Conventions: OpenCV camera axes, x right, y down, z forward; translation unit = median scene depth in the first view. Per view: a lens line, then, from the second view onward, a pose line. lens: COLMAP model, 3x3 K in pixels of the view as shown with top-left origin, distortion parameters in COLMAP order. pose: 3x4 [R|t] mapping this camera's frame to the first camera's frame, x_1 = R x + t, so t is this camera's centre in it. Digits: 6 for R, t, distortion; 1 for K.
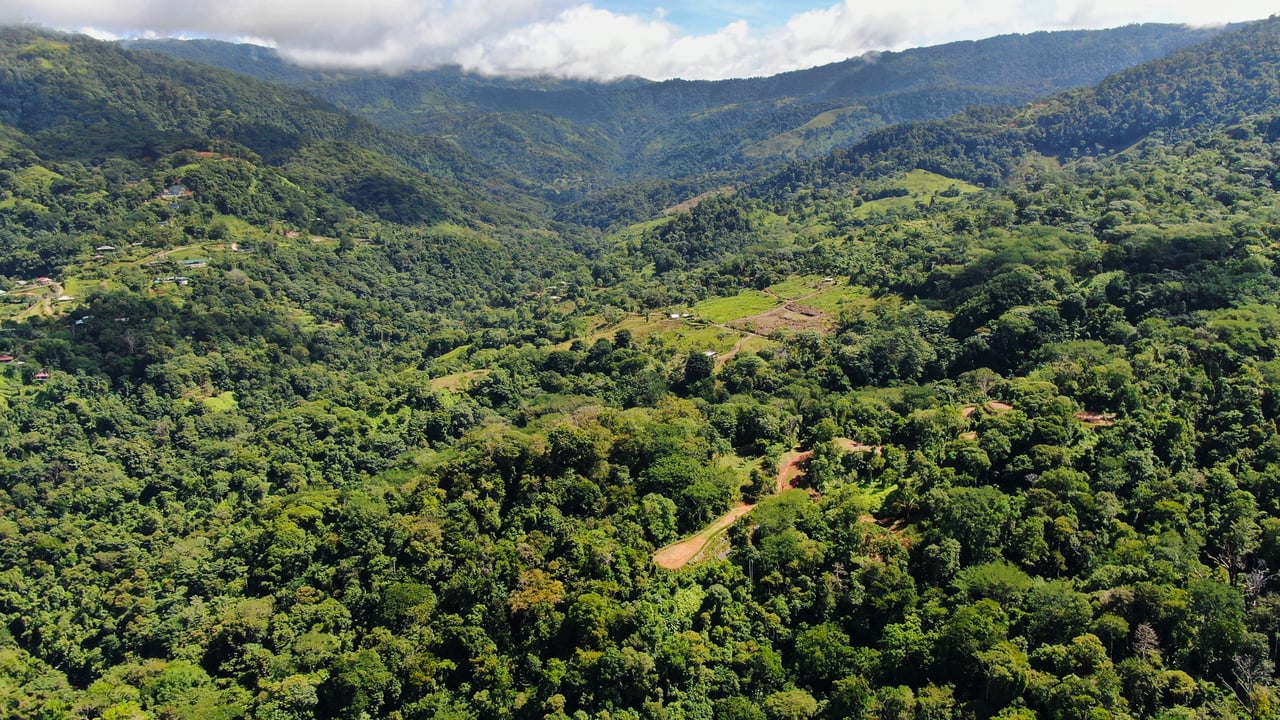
lens RADIAL K [[960.1, 0, 592.5], [0, 960.1, 360.7], [0, 0, 1]] dist [-0.020757, 0.010866]
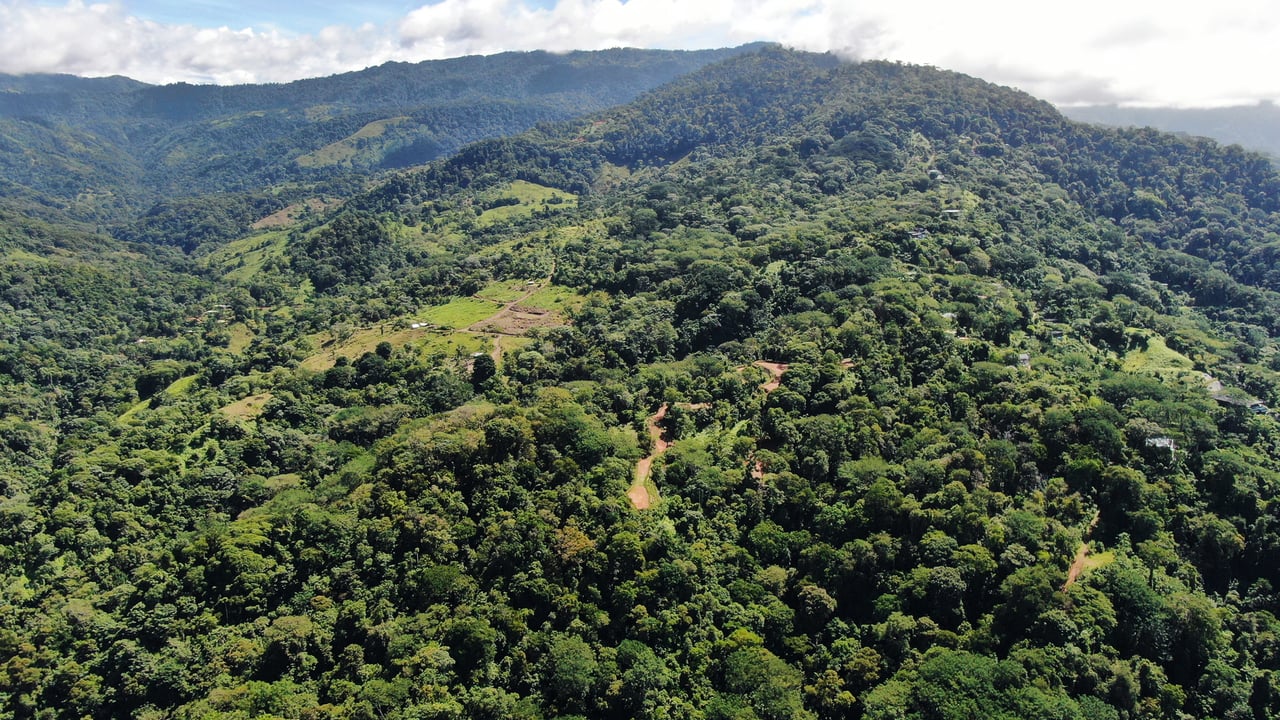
lens RADIAL K [[960.1, 0, 592.5], [0, 960.1, 360.7], [0, 0, 1]] dist [-0.020757, 0.010866]
pose [[0.874421, -0.109683, 0.472608, -0.195869], [0.111268, 0.993483, 0.024700, -0.008593], [-0.472237, 0.030987, 0.880927, -0.044988]]
